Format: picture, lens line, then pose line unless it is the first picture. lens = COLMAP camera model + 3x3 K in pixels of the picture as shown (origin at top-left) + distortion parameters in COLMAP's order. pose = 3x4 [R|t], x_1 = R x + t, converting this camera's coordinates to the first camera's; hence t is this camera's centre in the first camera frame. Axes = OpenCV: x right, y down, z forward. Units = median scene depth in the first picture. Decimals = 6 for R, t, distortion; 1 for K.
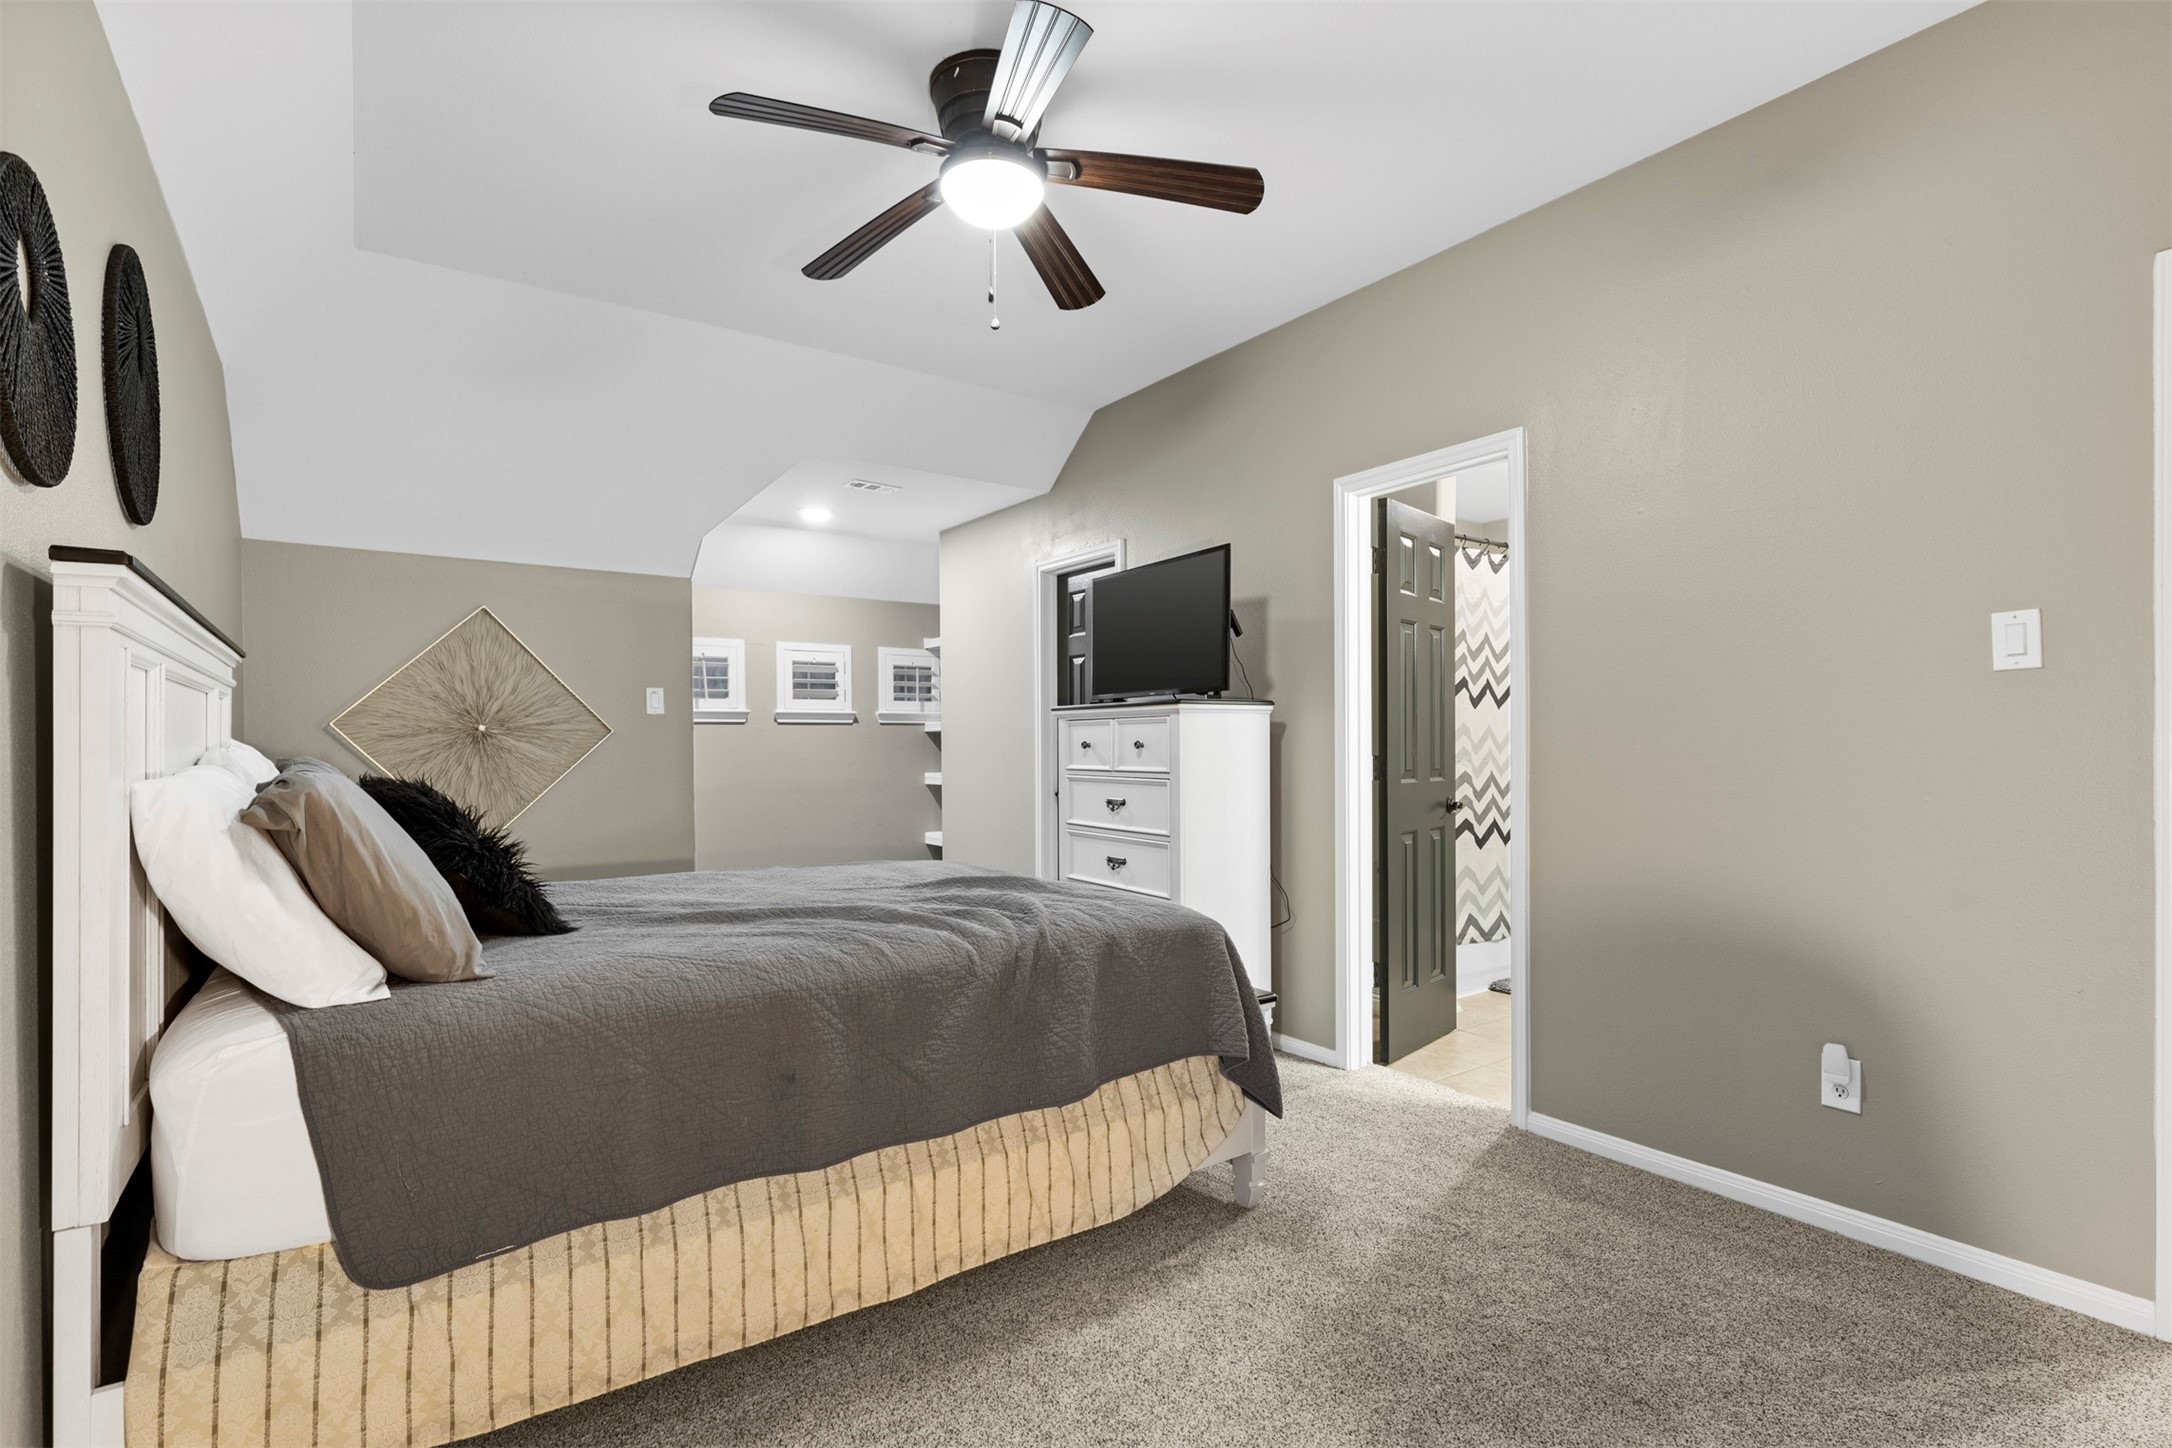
lens RADIAL K [[1060.7, 0, 1090.5], [0, 1060.7, 740.4], [0, 0, 1]] dist [-0.000161, -0.000050]
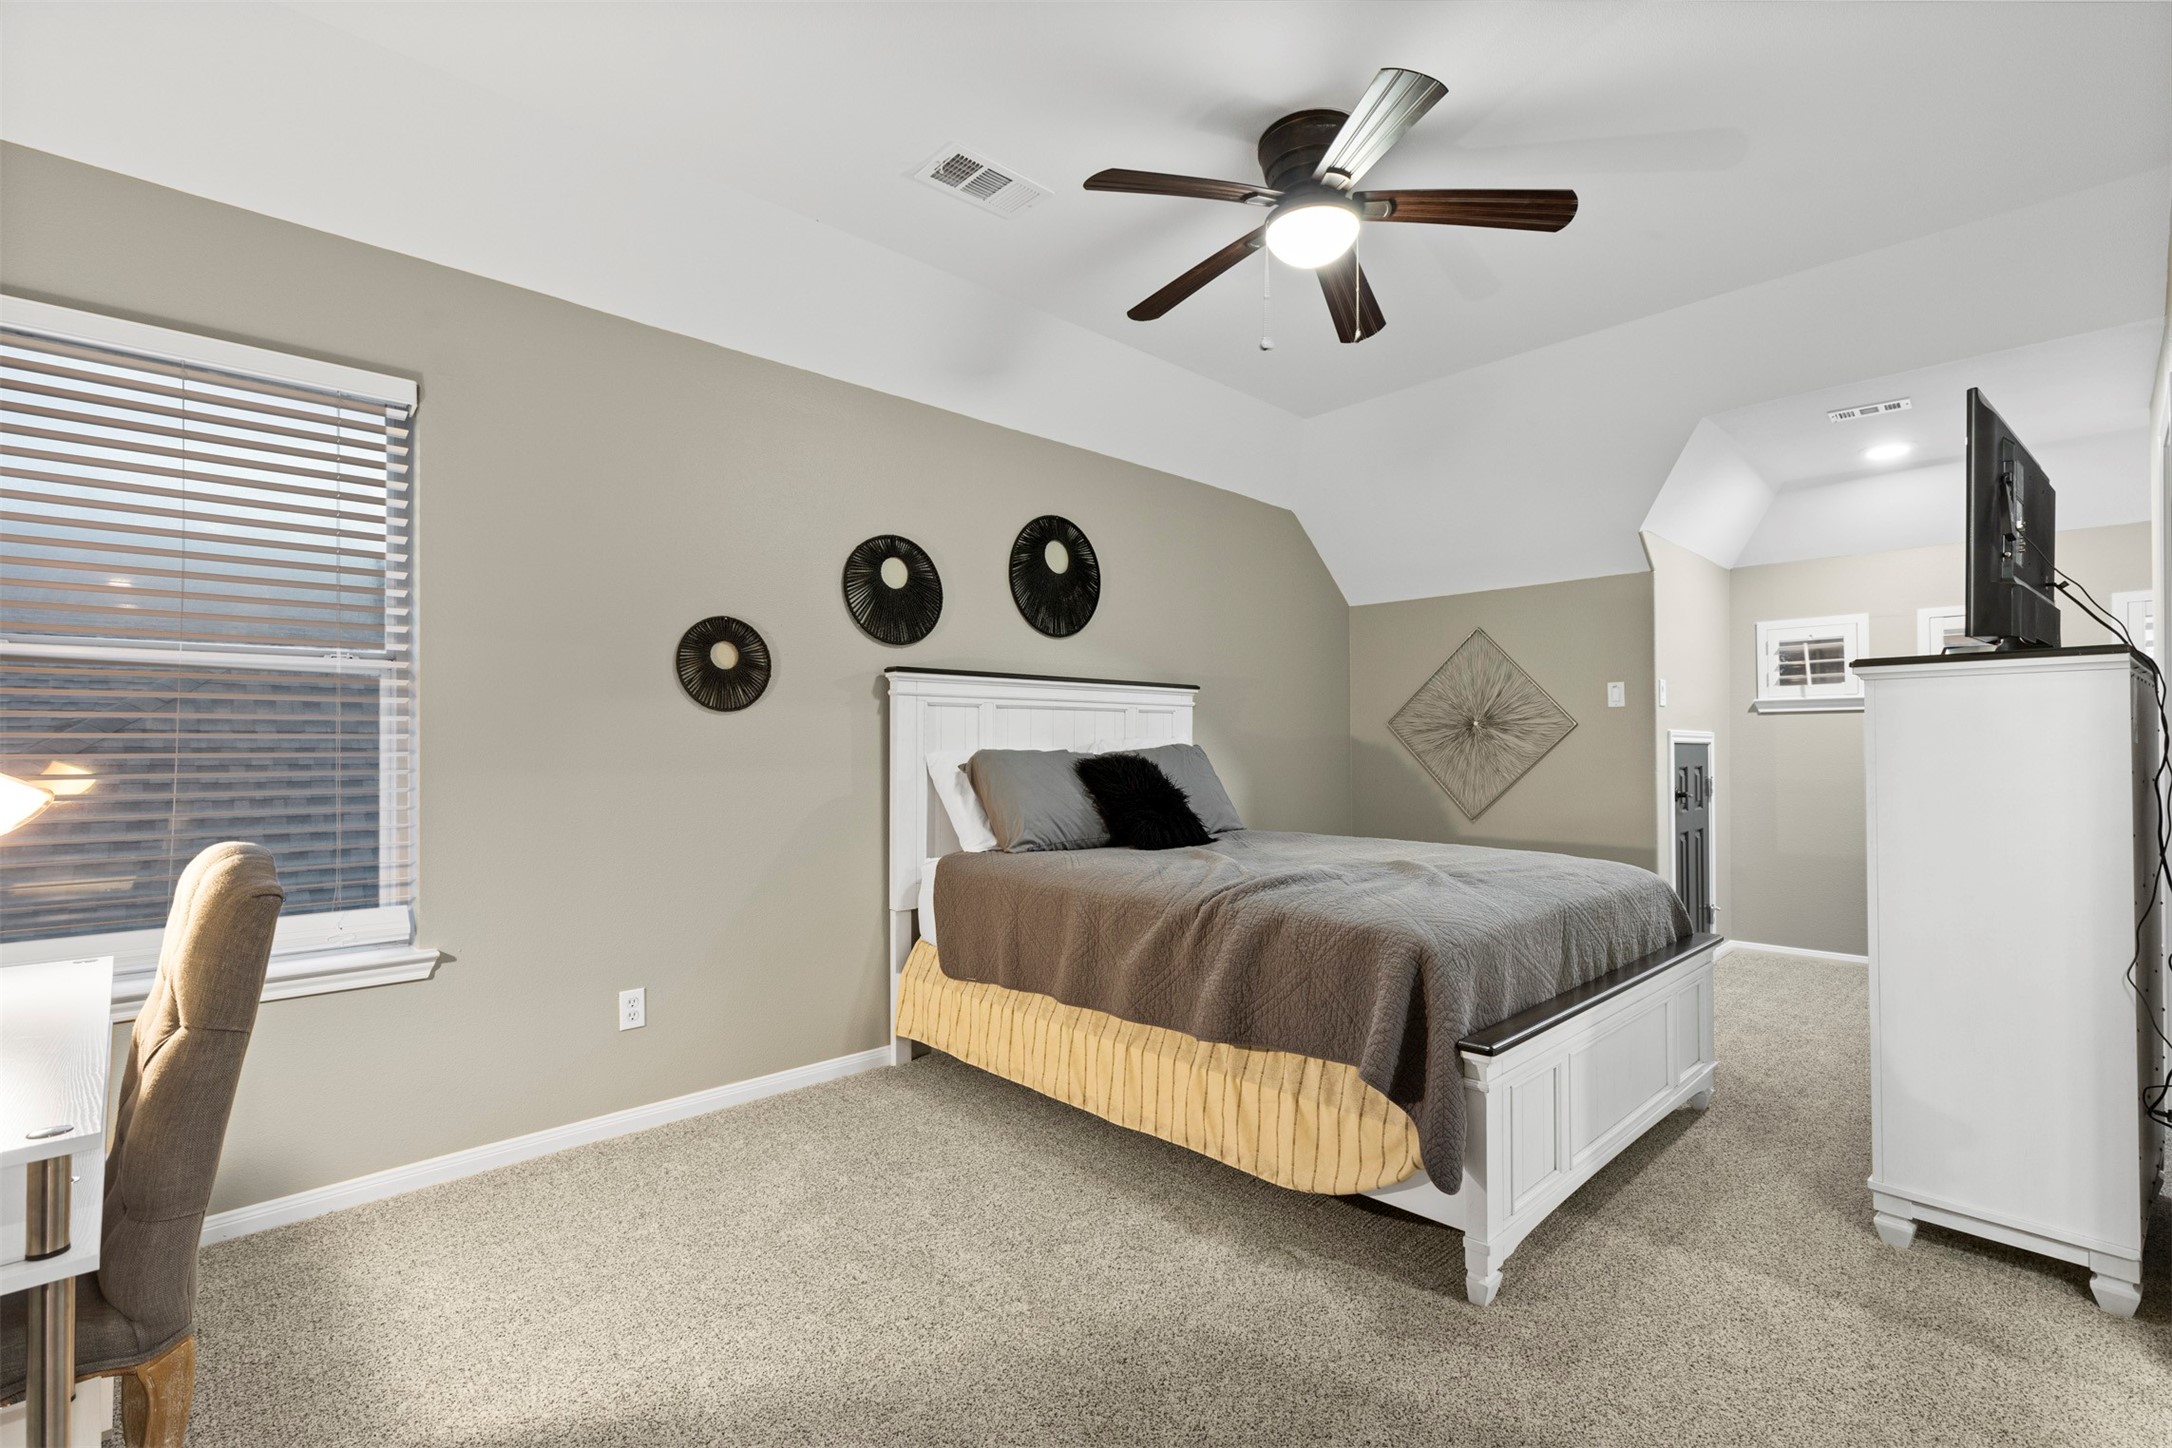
lens RADIAL K [[983.1, 0, 1095.8], [0, 983.1, 739.8], [0, 0, 1]] dist [0.007694, -0.000231]
pose [[0.130972, 0.006180, -0.991367, 0.938367], [0.004656, 0.999966, 0.006849, -0.002735], [0.991375, -0.005513, 0.130939, 0.663554]]
